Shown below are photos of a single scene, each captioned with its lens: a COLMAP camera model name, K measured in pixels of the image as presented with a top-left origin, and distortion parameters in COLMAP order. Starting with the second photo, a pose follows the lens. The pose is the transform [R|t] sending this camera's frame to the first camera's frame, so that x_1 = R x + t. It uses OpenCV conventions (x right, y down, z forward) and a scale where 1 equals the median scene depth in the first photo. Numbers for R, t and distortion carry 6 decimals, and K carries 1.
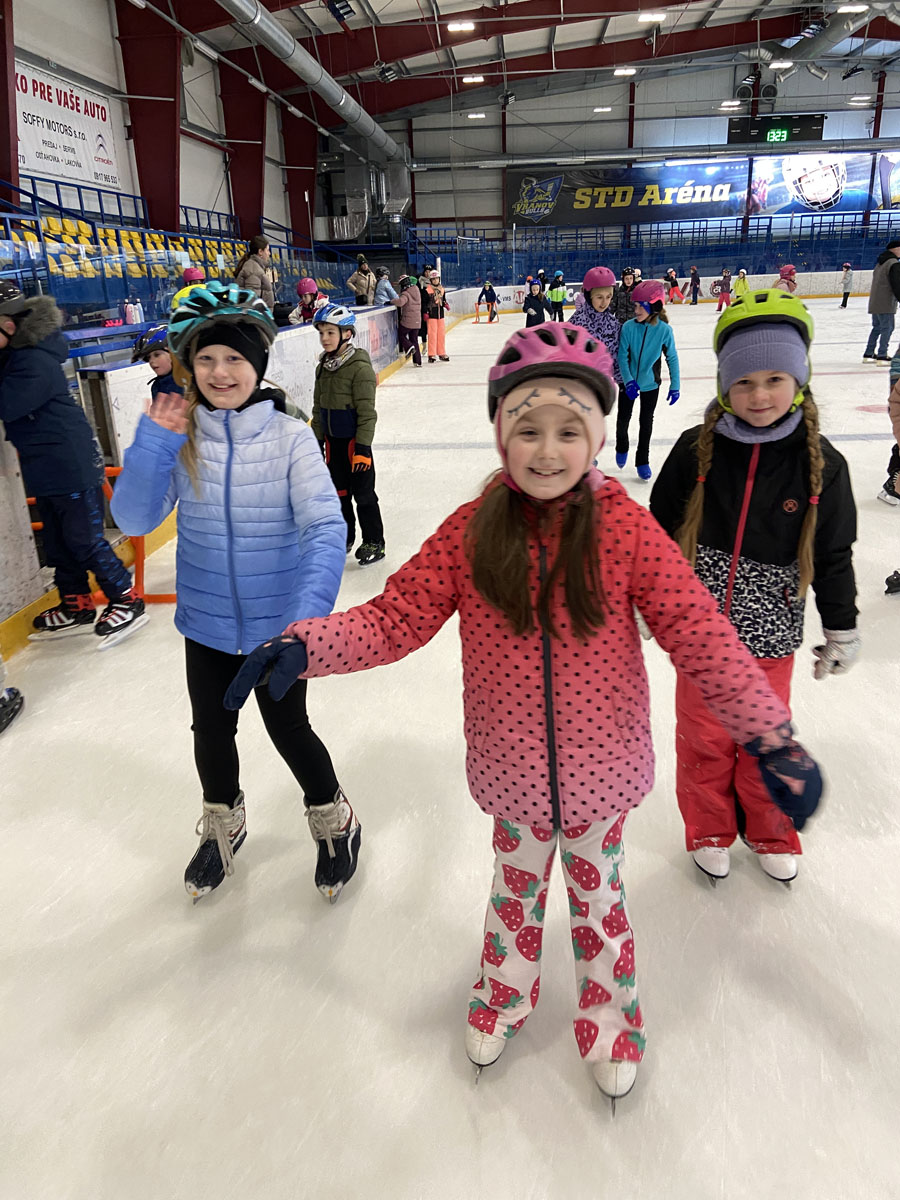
lens RADIAL K [[909.9, 0, 455.7], [0, 909.9, 607.0], [0, 0, 1]] dist [0.008316, -0.007033]
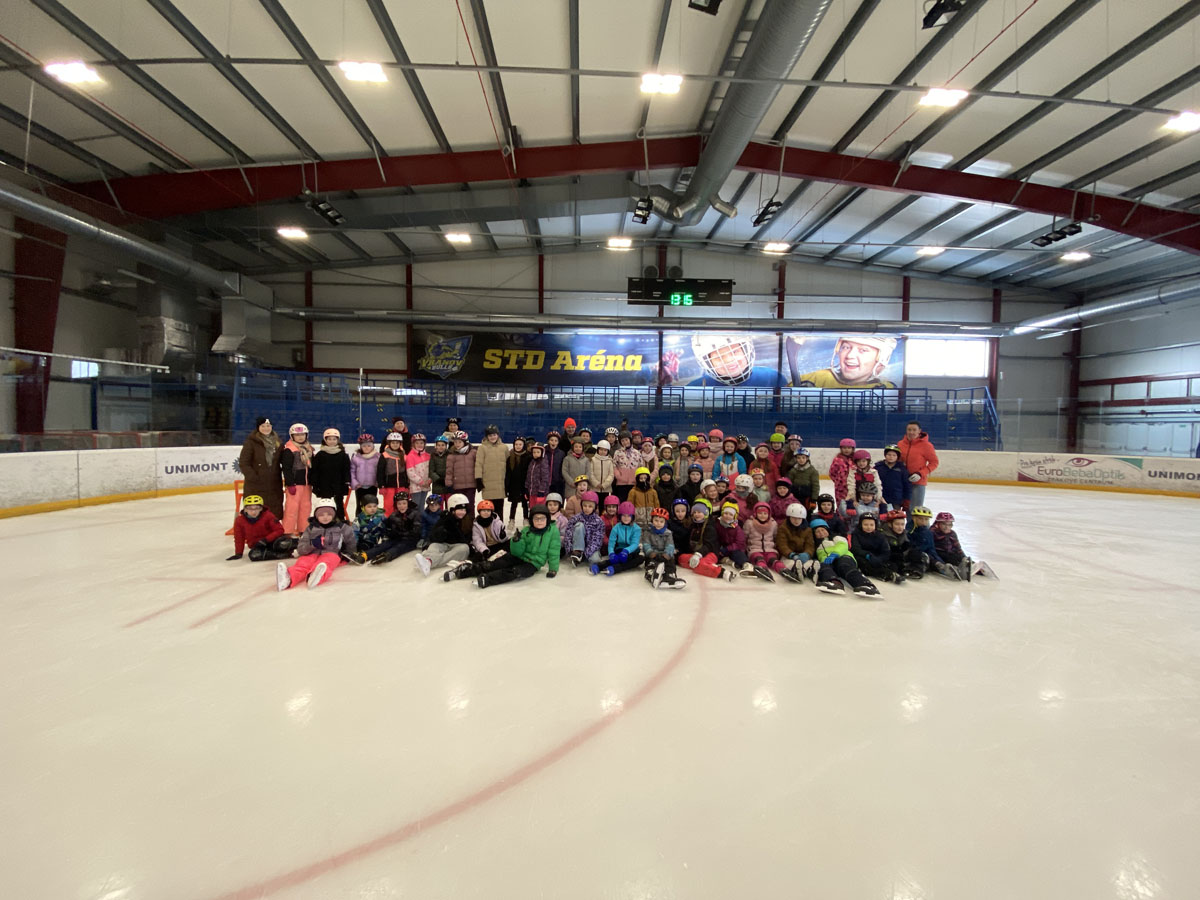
lens RADIAL K [[479.3, 0, 588.3], [0, 479.3, 448.1], [0, 0, 1]] dist [0.000646, -0.000020]
pose [[0.994628, 0.052236, 0.089372, 0.200508], [-0.019711, 0.943122, -0.331862, -0.192713], [-0.101624, 0.328318, 0.939085, 0.544695]]
